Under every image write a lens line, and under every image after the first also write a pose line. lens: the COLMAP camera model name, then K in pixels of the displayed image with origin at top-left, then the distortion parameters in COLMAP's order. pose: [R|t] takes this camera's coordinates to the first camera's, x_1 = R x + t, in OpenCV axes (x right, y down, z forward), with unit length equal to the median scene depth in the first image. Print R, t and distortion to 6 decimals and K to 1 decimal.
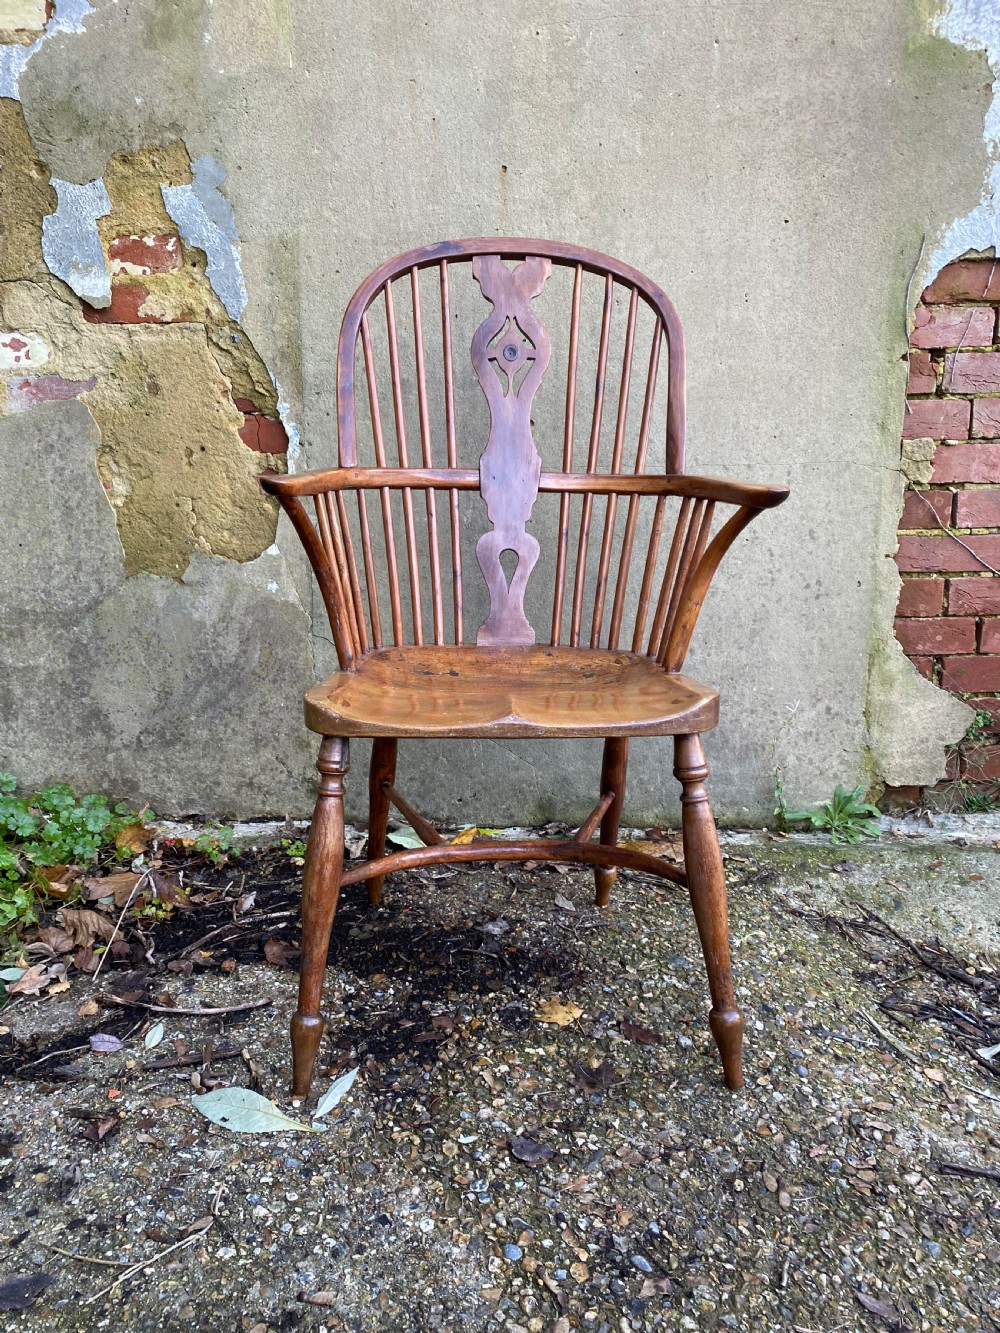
lens RADIAL K [[1024.6, 0, 490.5], [0, 1024.6, 670.4], [0, 0, 1]] dist [0.017141, -0.012092]
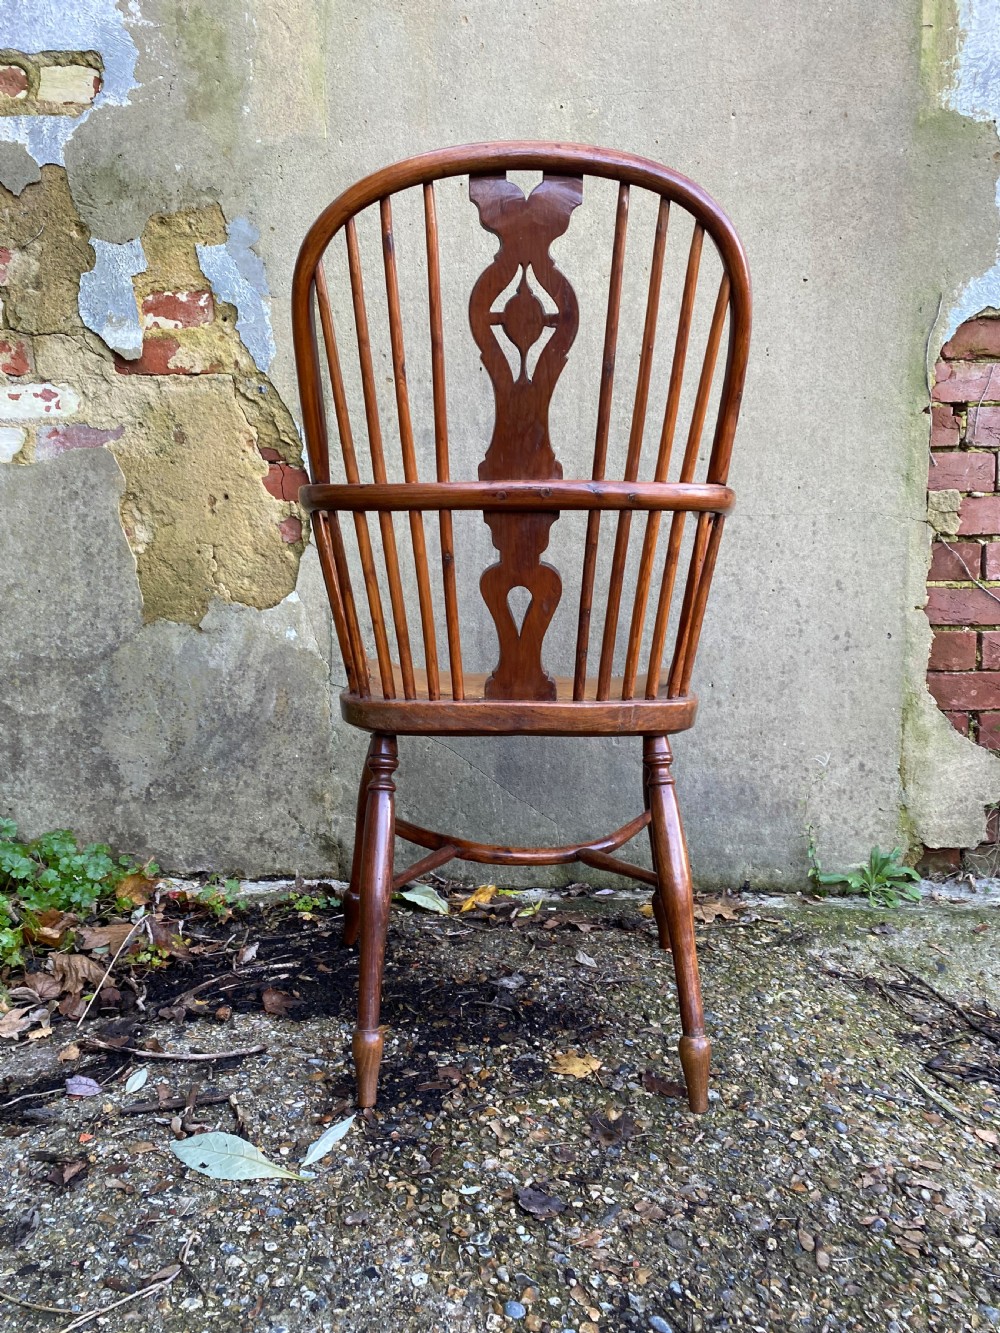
lens RADIAL K [[1026.4, 0, 514.1], [0, 1026.4, 660.0], [0, 0, 1]] dist [0.010864, -0.004946]
pose [[0.999899, 0.008386, -0.011495, 0.016678], [-0.009682, 0.993001, -0.117712, 0.072219], [0.010428, 0.117811, 0.992981, 0.034158]]
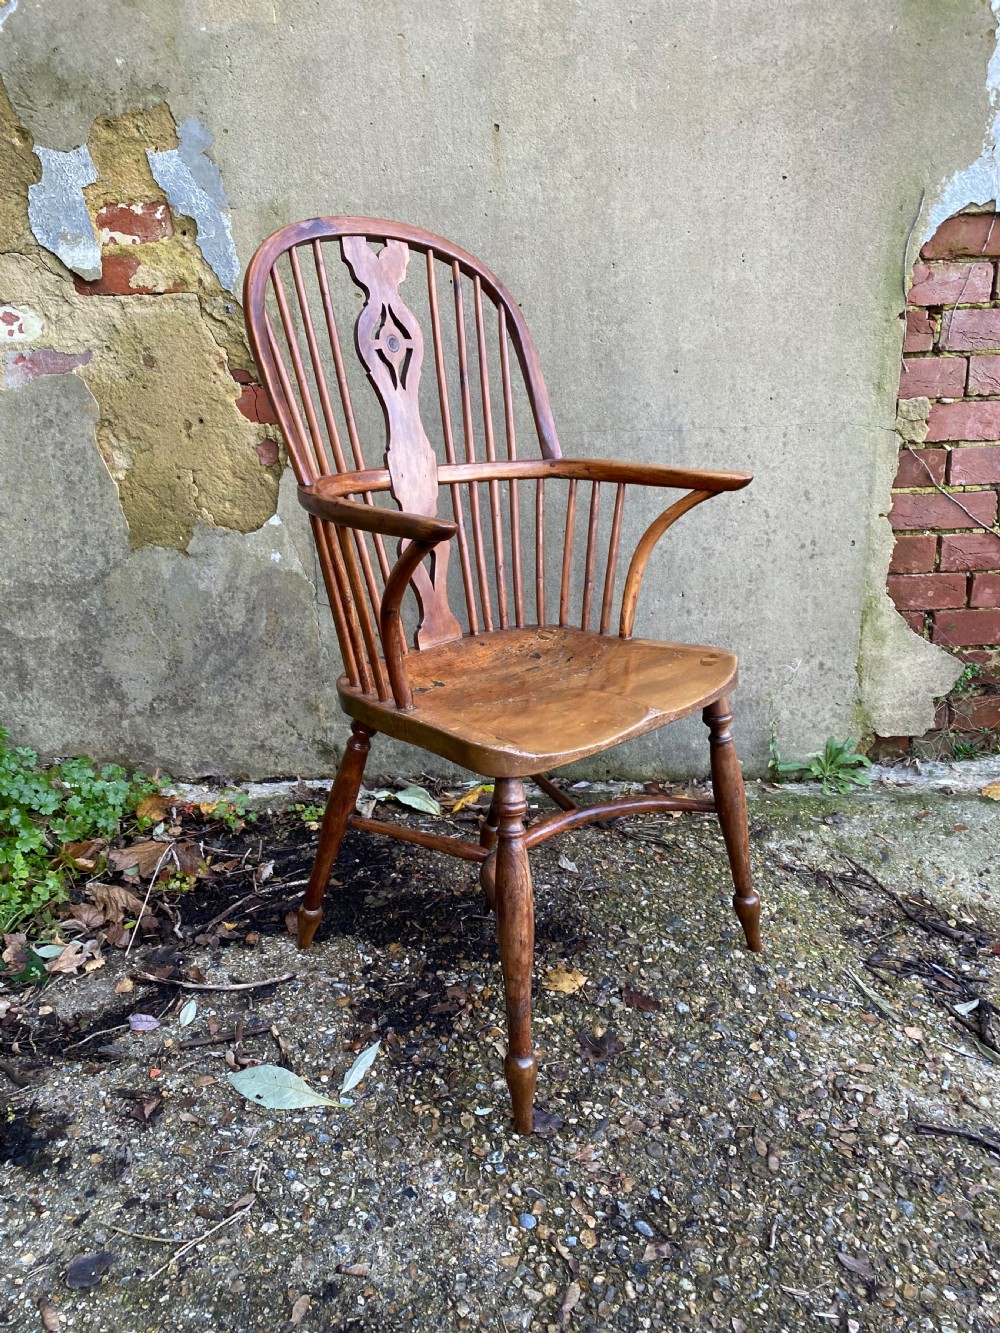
lens RADIAL K [[1024.6, 0, 489.9], [0, 1024.6, 665.7], [0, 0, 1]] dist [0.017141, -0.012092]
pose [[0.999801, -0.019907, 0.001319, -0.005401], [0.019689, 0.995184, 0.096029, -0.086049], [-0.003224, -0.095984, 0.995378, -0.028297]]
